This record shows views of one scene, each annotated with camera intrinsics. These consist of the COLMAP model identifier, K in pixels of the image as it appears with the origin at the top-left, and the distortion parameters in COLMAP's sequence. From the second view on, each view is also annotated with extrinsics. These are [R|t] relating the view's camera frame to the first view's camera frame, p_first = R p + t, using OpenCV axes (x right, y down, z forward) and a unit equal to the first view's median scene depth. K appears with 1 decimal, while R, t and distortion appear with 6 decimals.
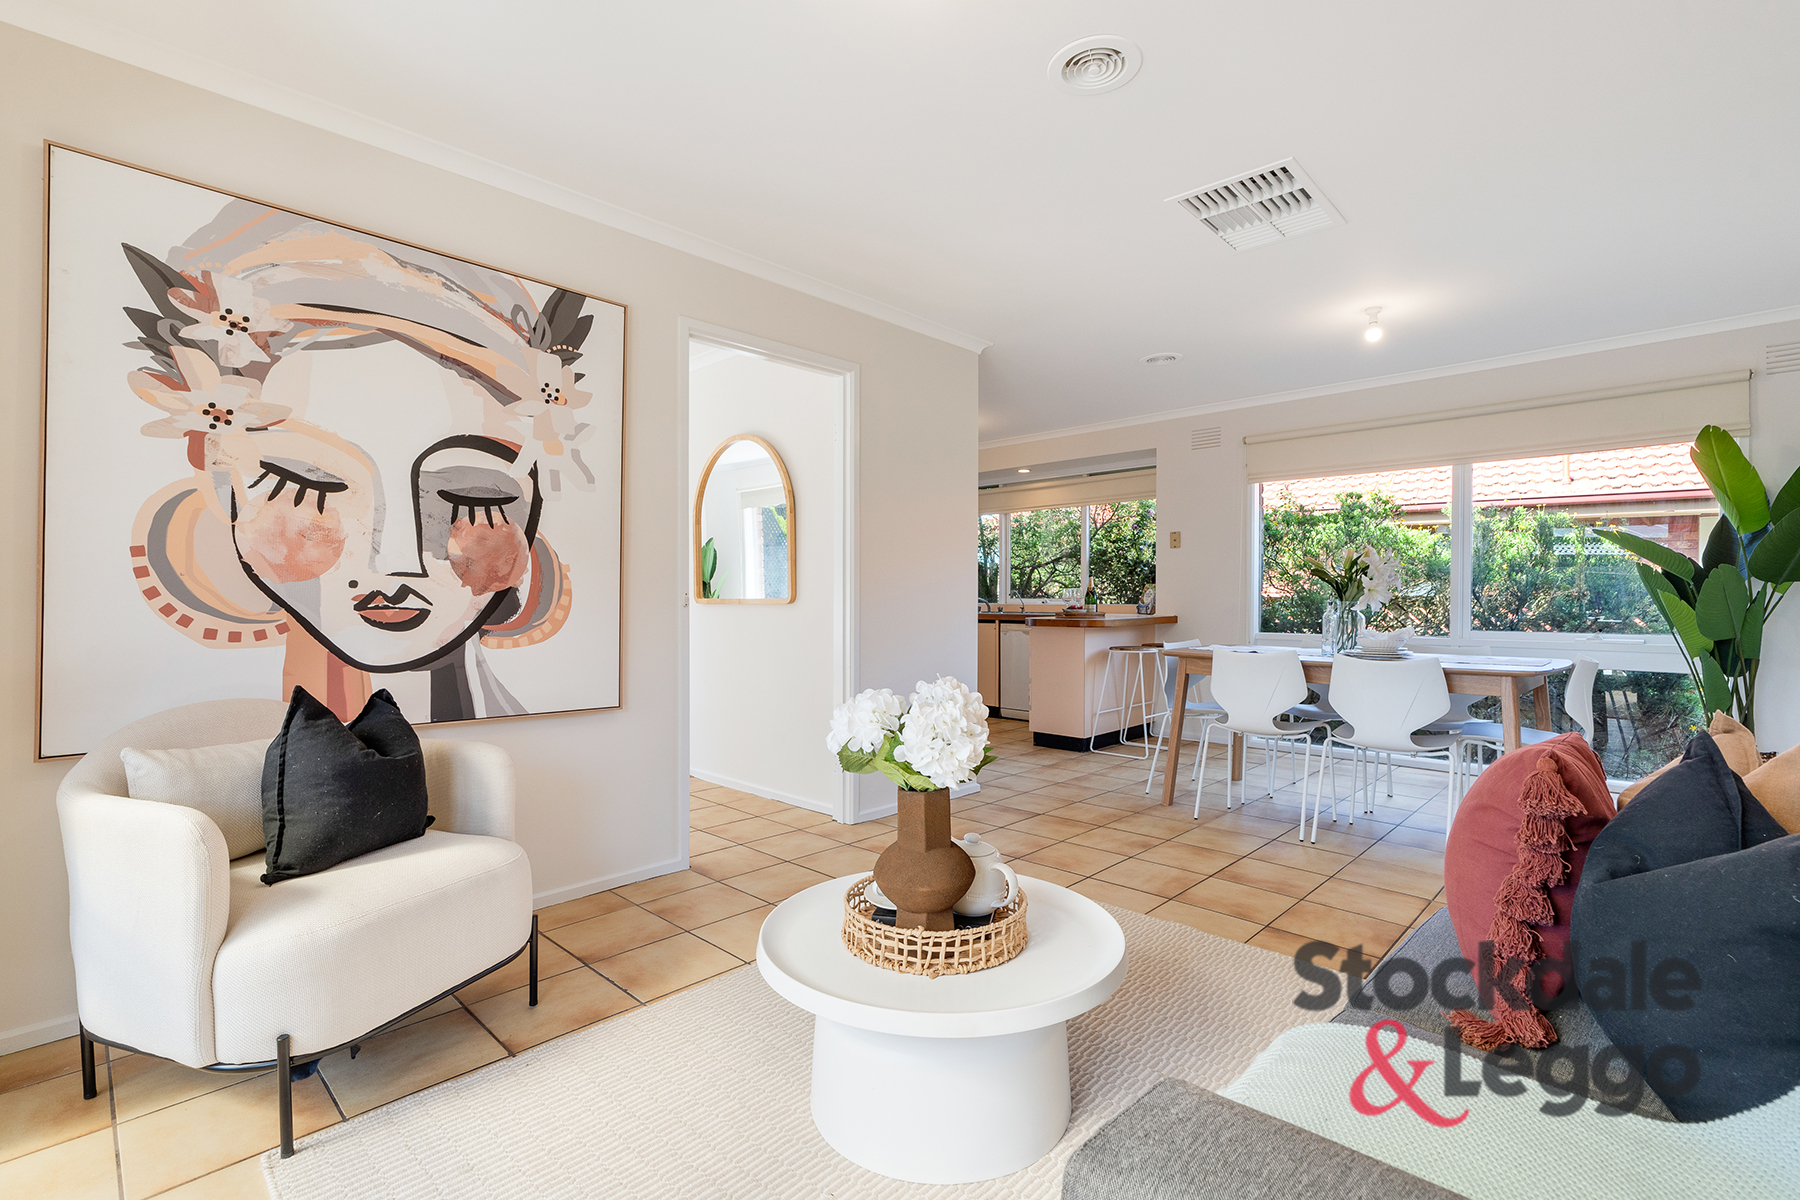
lens RADIAL K [[835.0, 0, 894.0], [0, 835.0, 603.5], [0, 0, 1]] dist [0.001124, 0.000027]
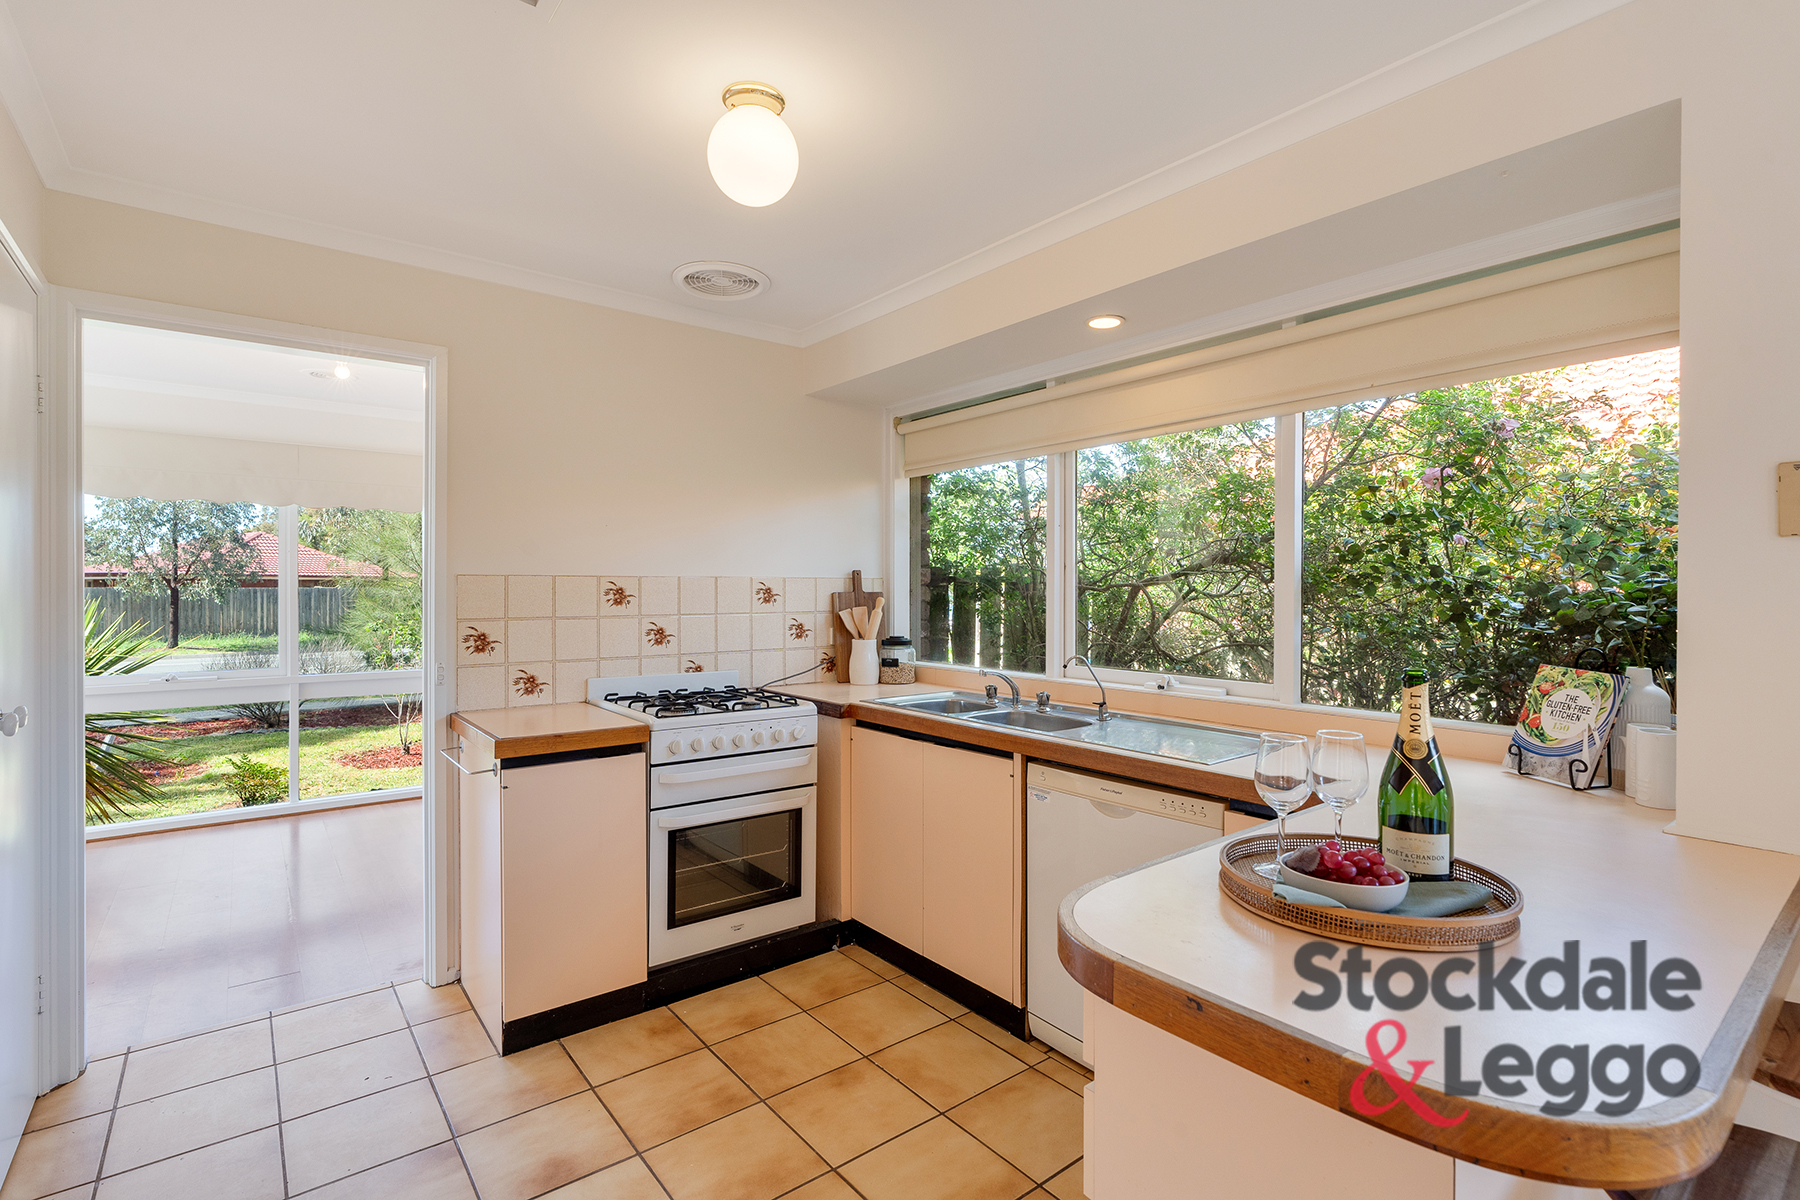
lens RADIAL K [[835.0, 0, 905.0], [0, 835.0, 593.6], [0, 0, 1]] dist [0.001124, 0.000027]
pose [[0.991438, -0.002372, -0.130557, 0.105616], [0.002074, 0.999995, -0.002411, -0.038343], [0.130562, 0.002120, 0.991438, 0.566007]]
